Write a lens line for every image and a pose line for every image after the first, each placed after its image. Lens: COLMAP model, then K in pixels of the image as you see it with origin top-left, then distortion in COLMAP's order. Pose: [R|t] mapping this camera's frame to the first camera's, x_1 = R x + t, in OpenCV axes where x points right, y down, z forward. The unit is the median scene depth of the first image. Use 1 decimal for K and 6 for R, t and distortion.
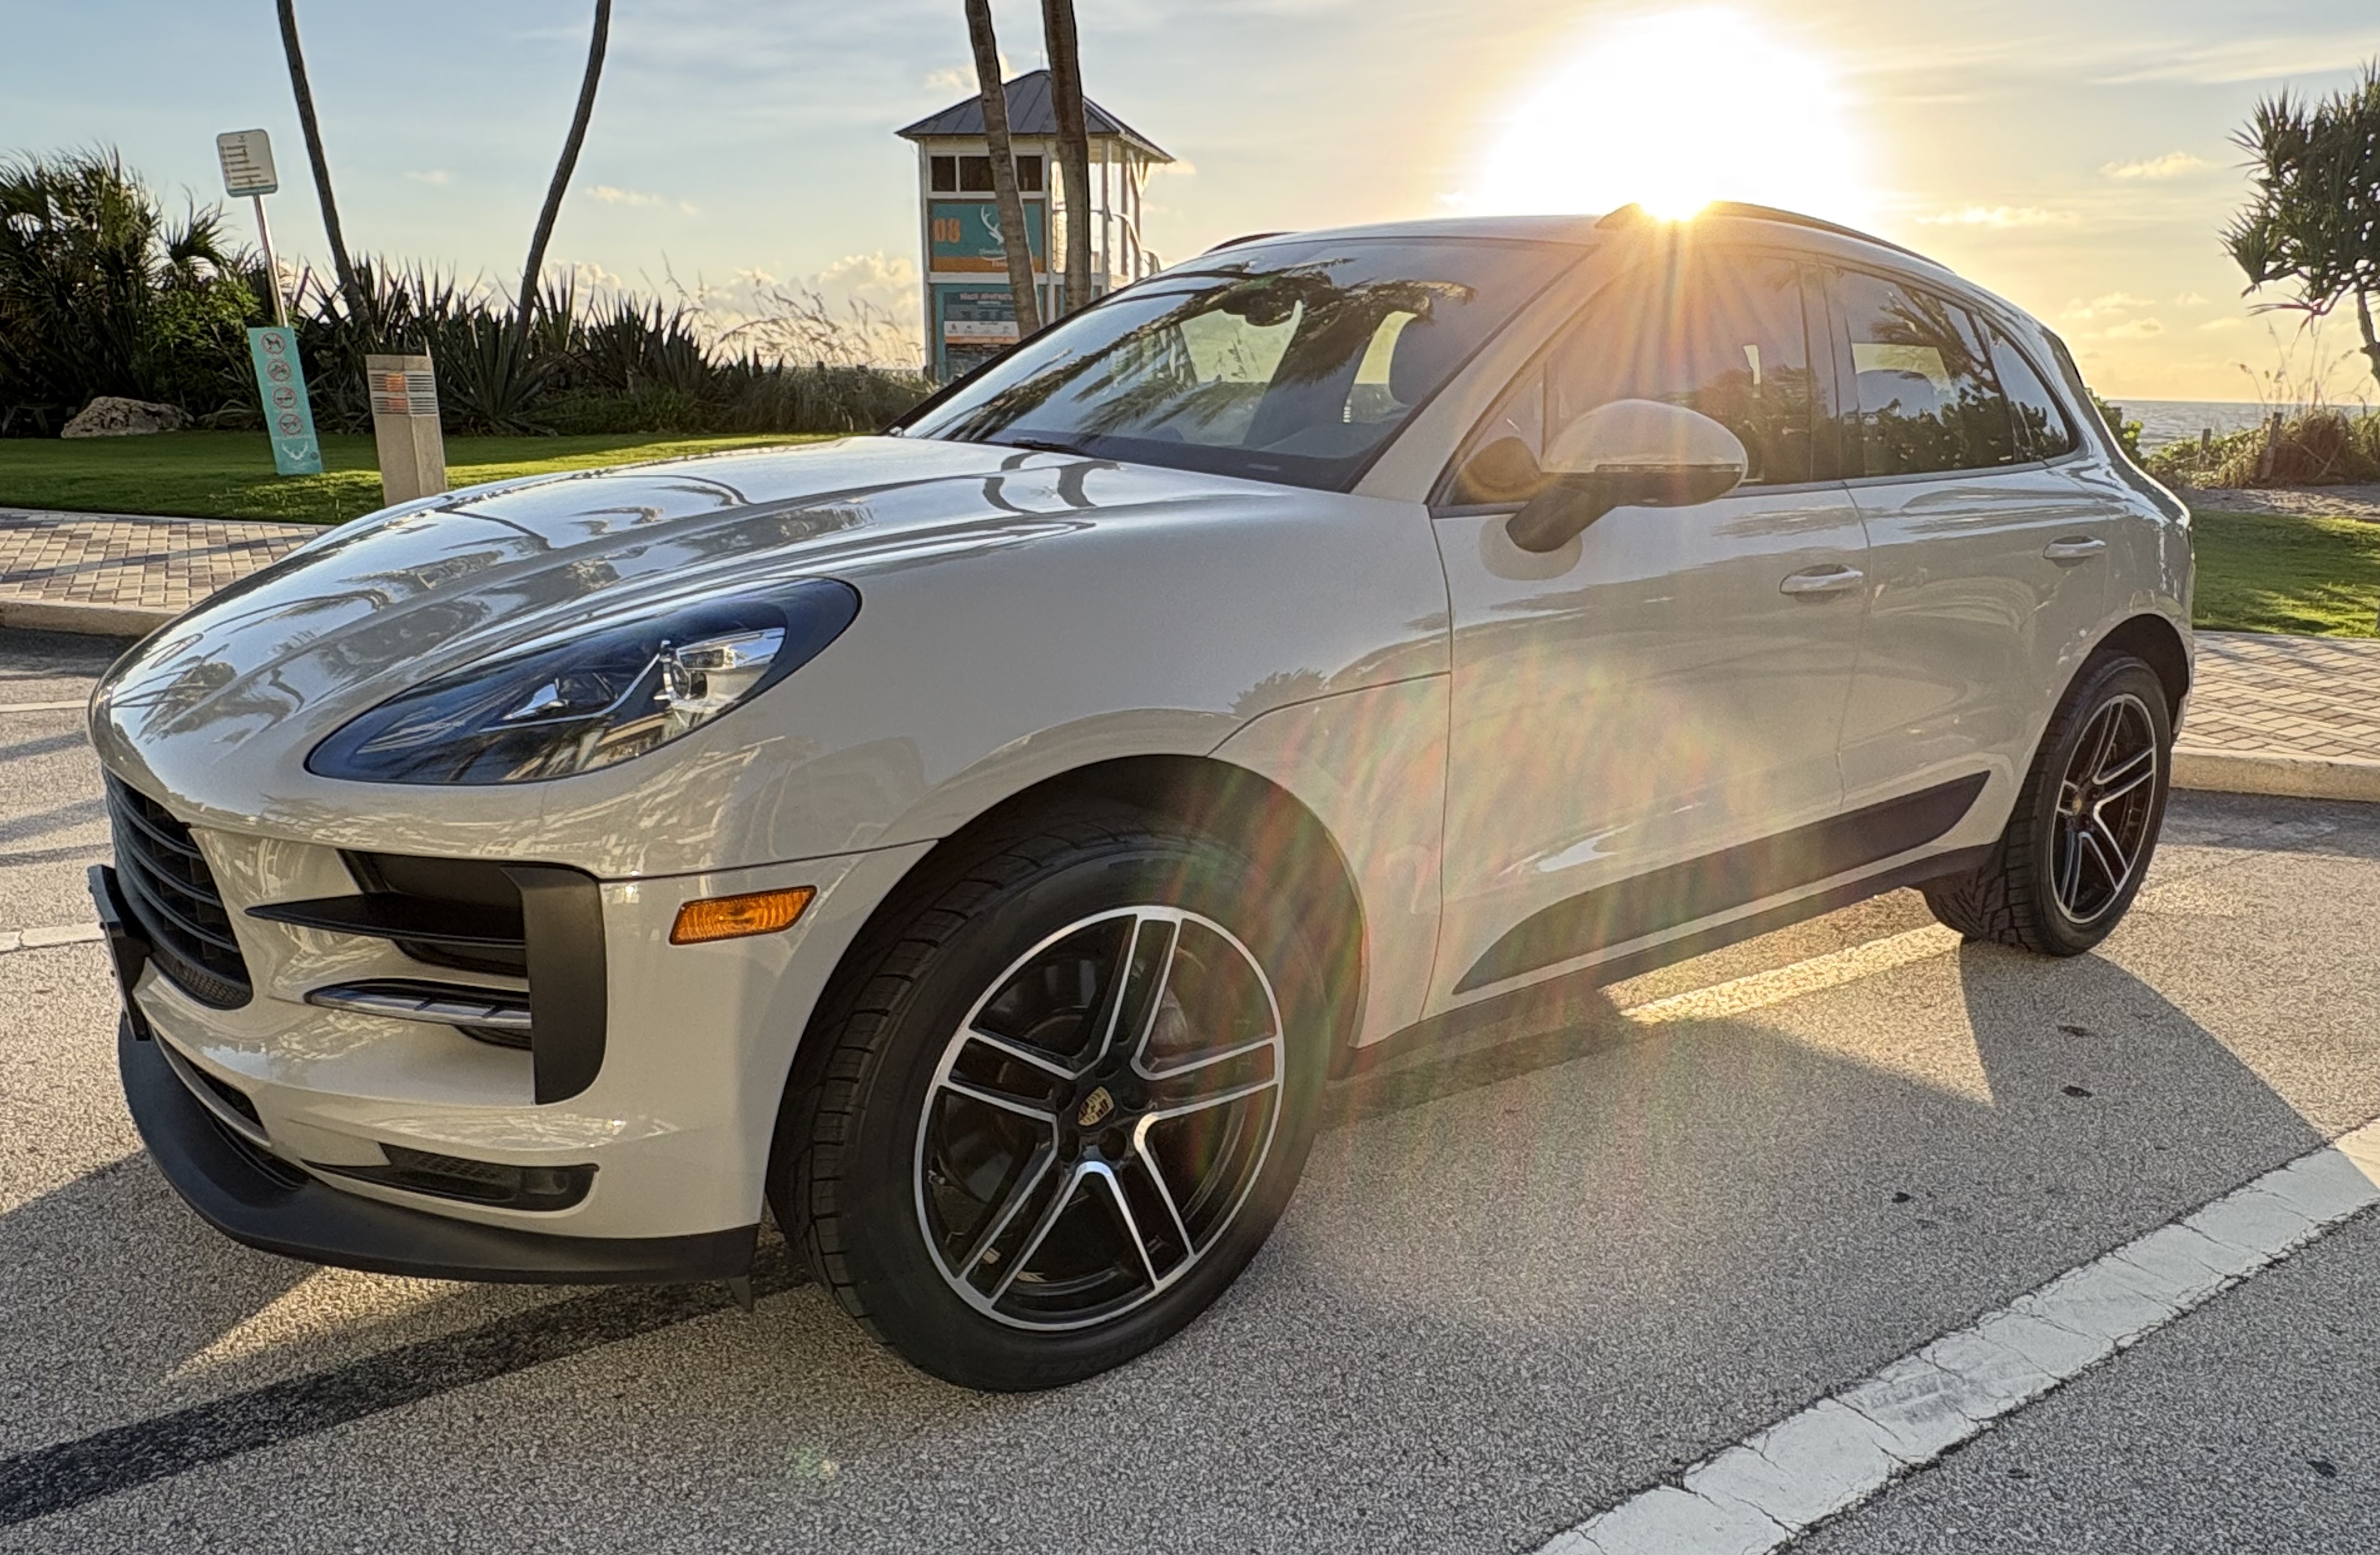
lens RADIAL K [[1734.2, 0, 1202.3], [0, 1734.2, 828.0], [0, 0, 1]] dist [-0.003122, 0.009132]
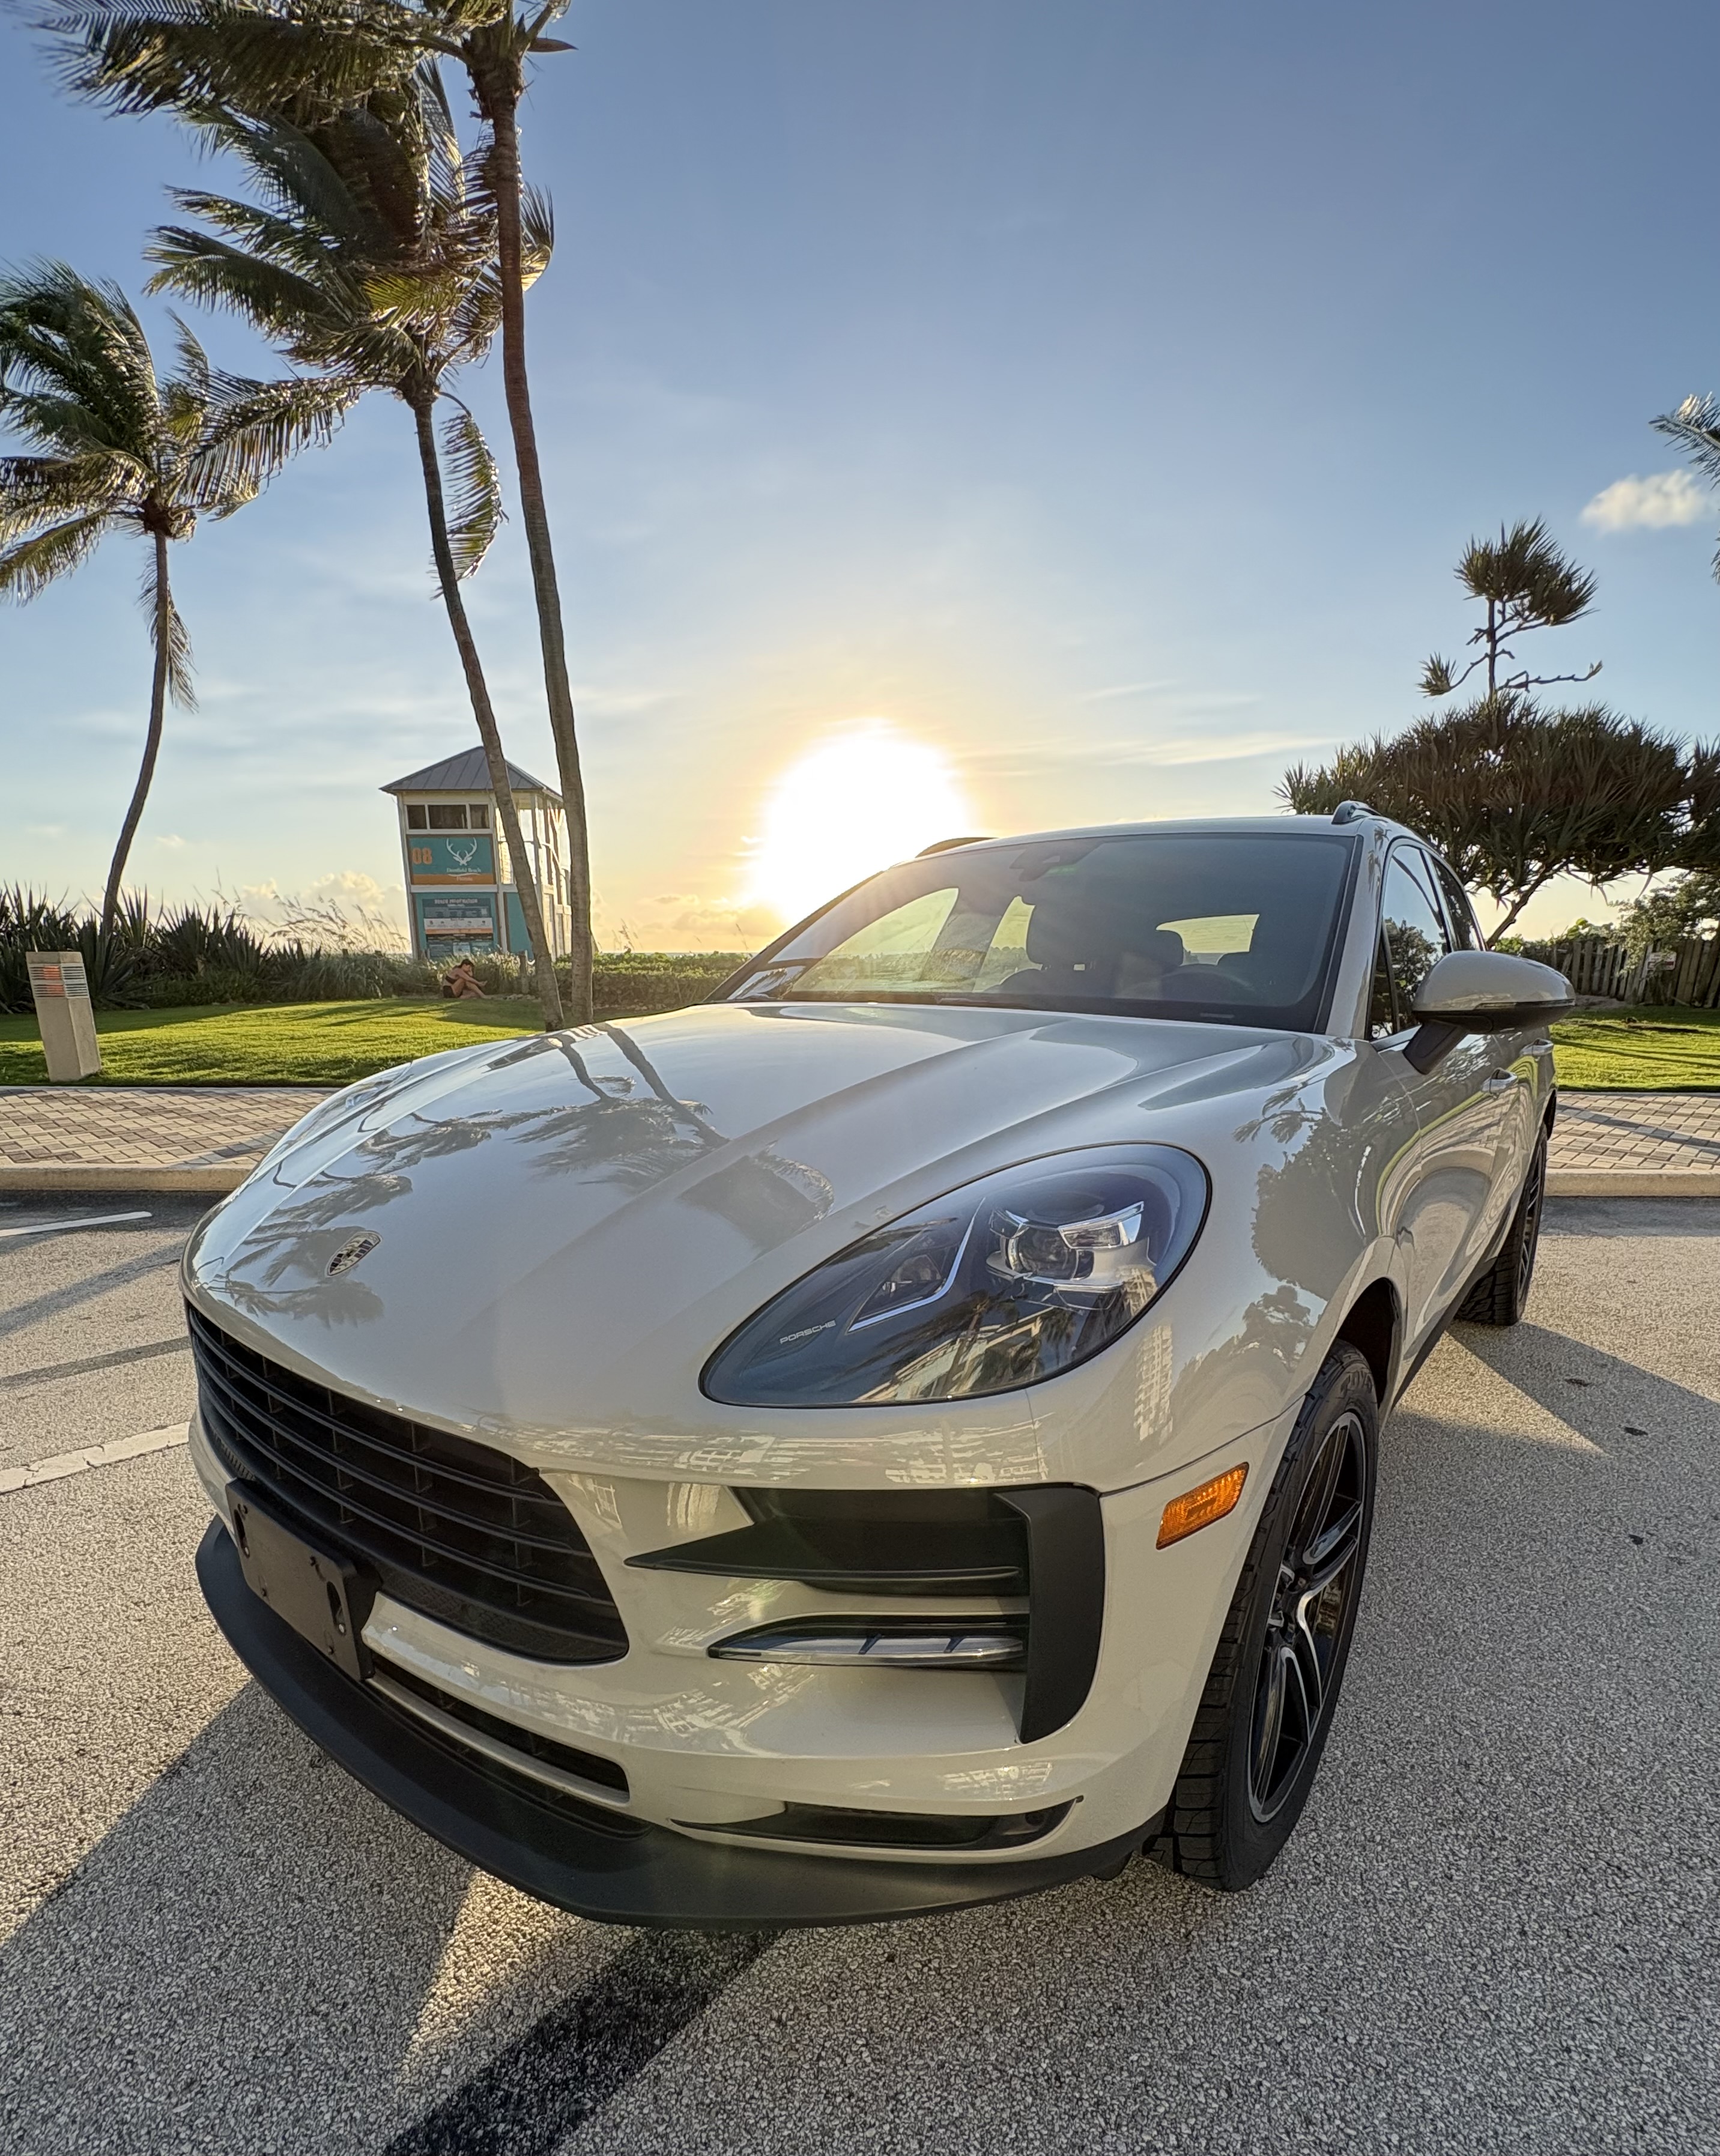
lens RADIAL K [[1107.6, 0, 767.3], [0, 1107.6, 1200.8], [0, 0, 1]] dist [0.005603, -0.003795]
pose [[0.975924, -0.074185, 0.205105, -0.340666], [0.080840, 0.996432, -0.024249, -0.067378], [-0.202574, 0.040246, 0.978440, 0.248710]]
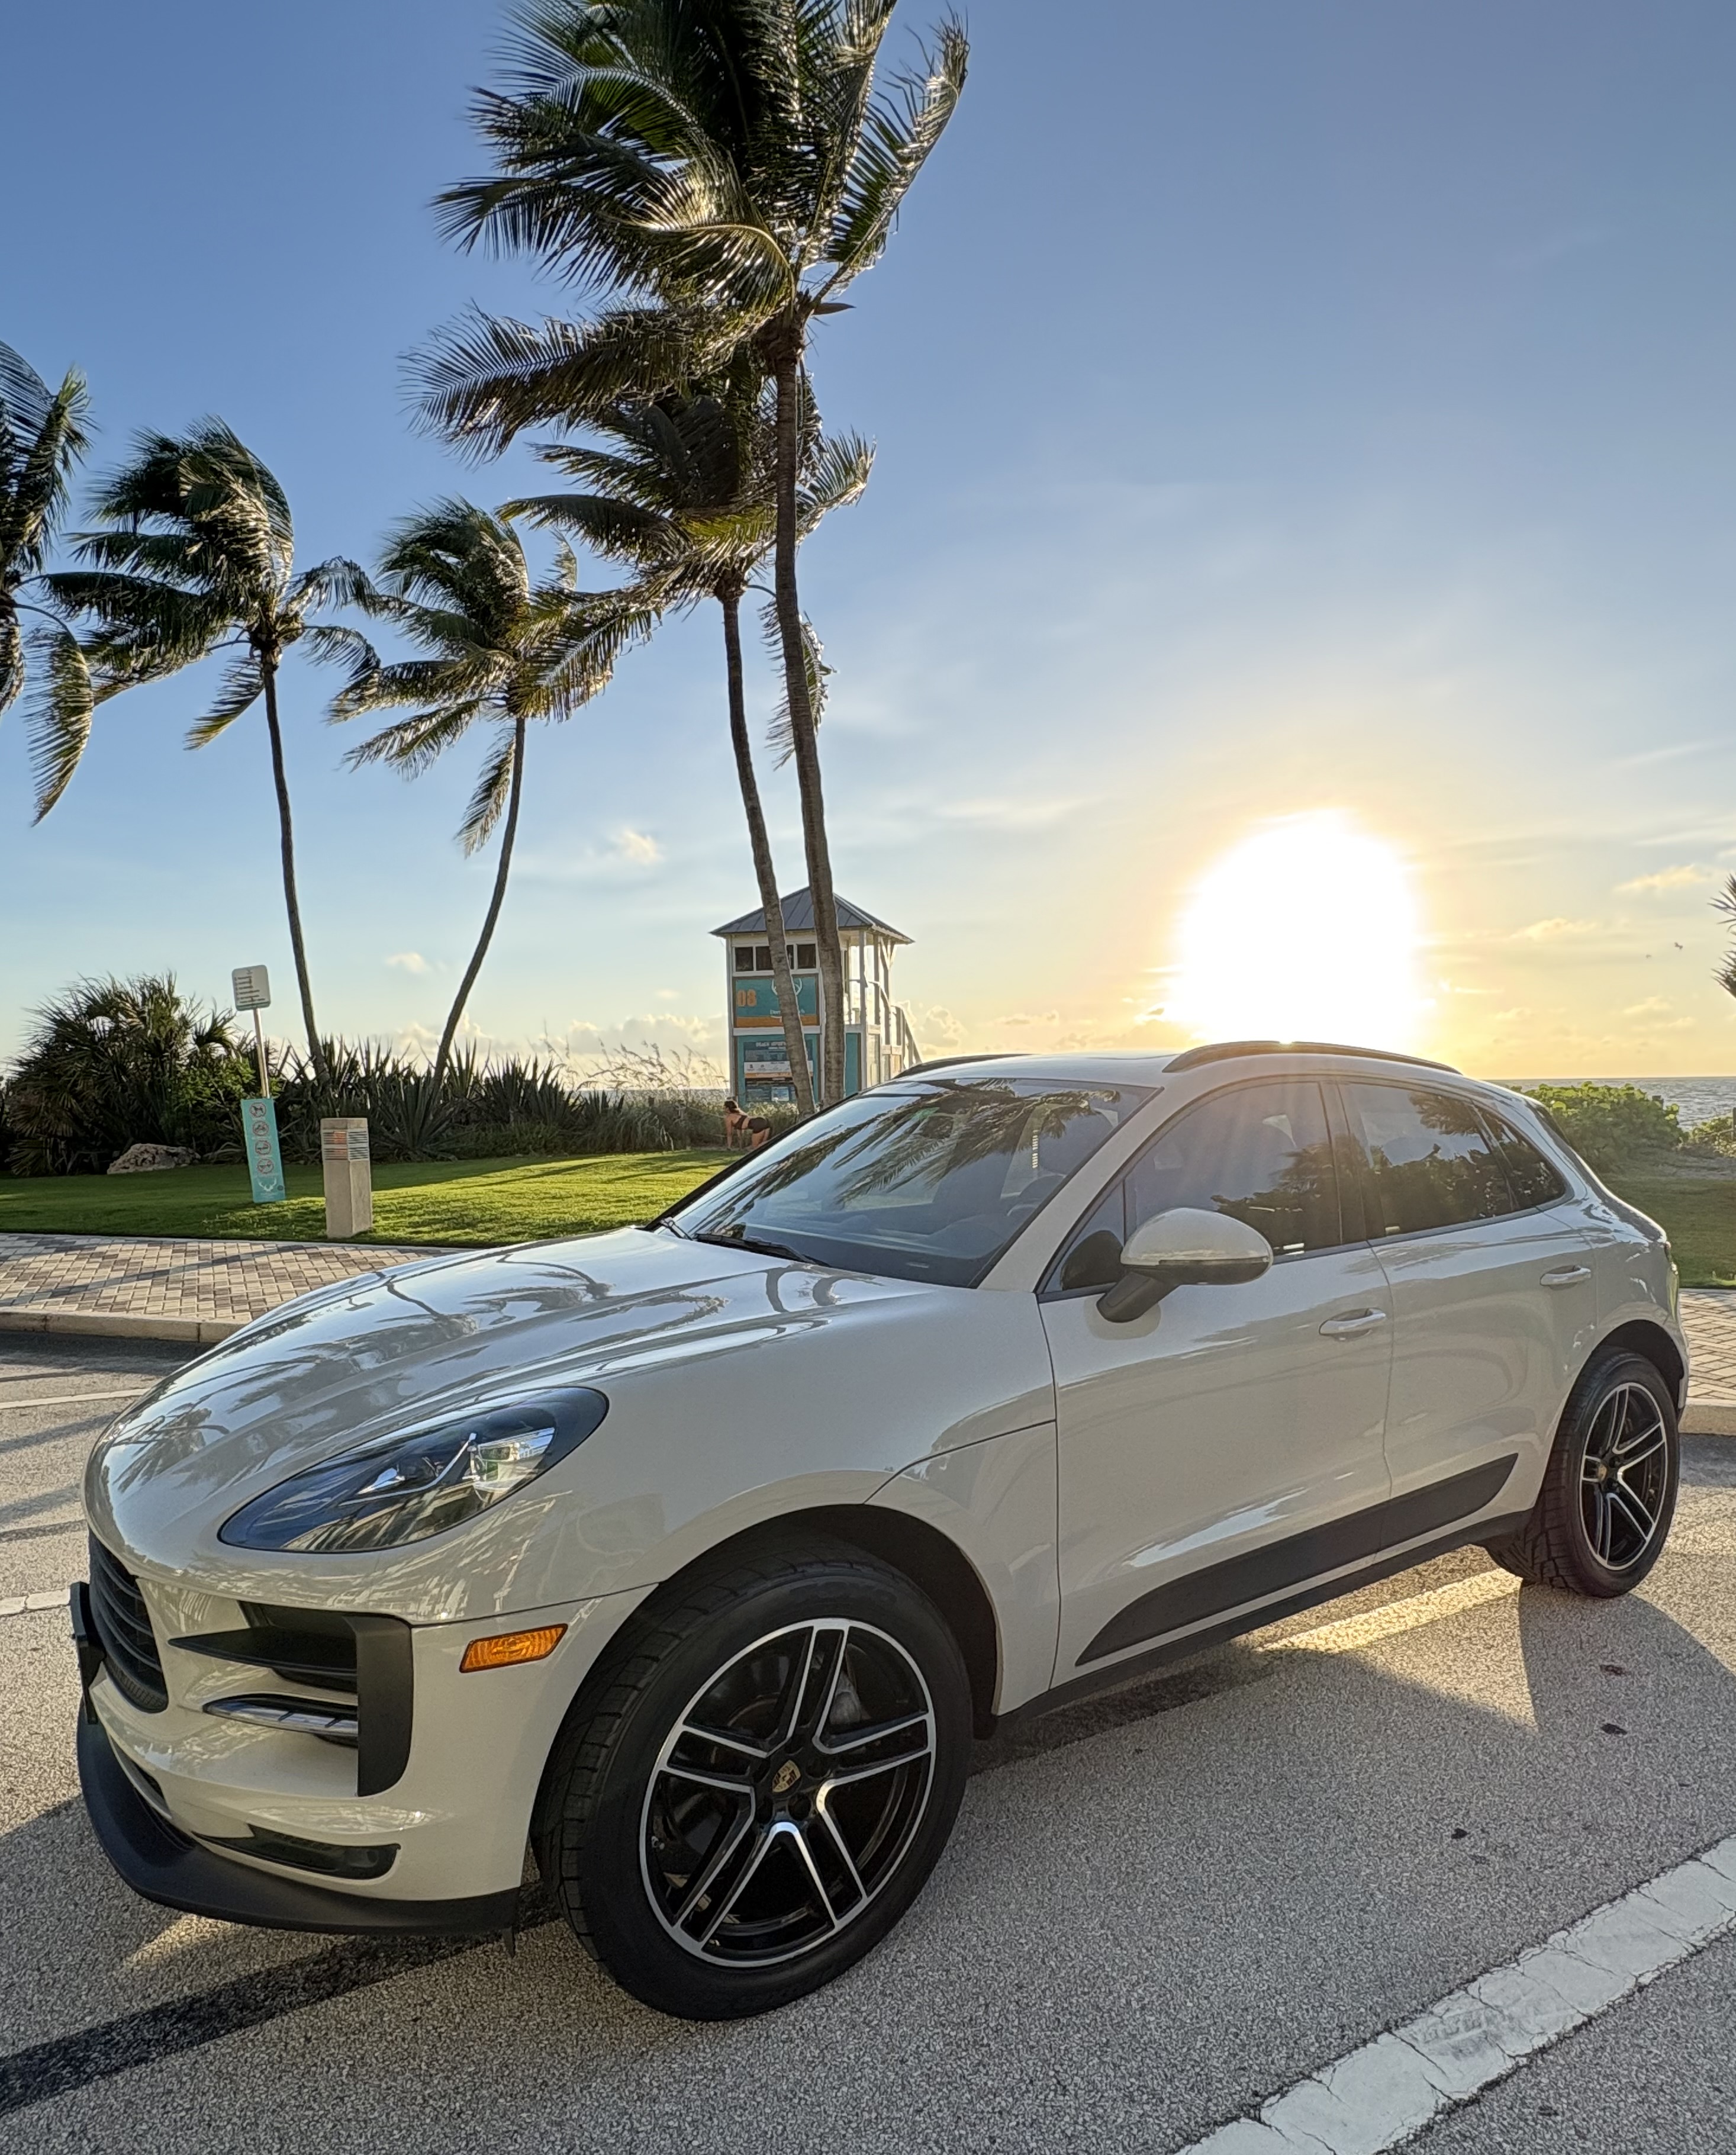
lens RADIAL K [[1364.0, 0, 861.0], [0, 1364.0, 1118.8], [0, 0, 1]] dist [-0.002379, 0.003268]
pose [[0.997240, -0.026767, -0.069251, 0.065072], [0.011192, 0.976288, -0.216185, -0.082173], [0.073396, 0.214814, 0.973893, -0.085483]]
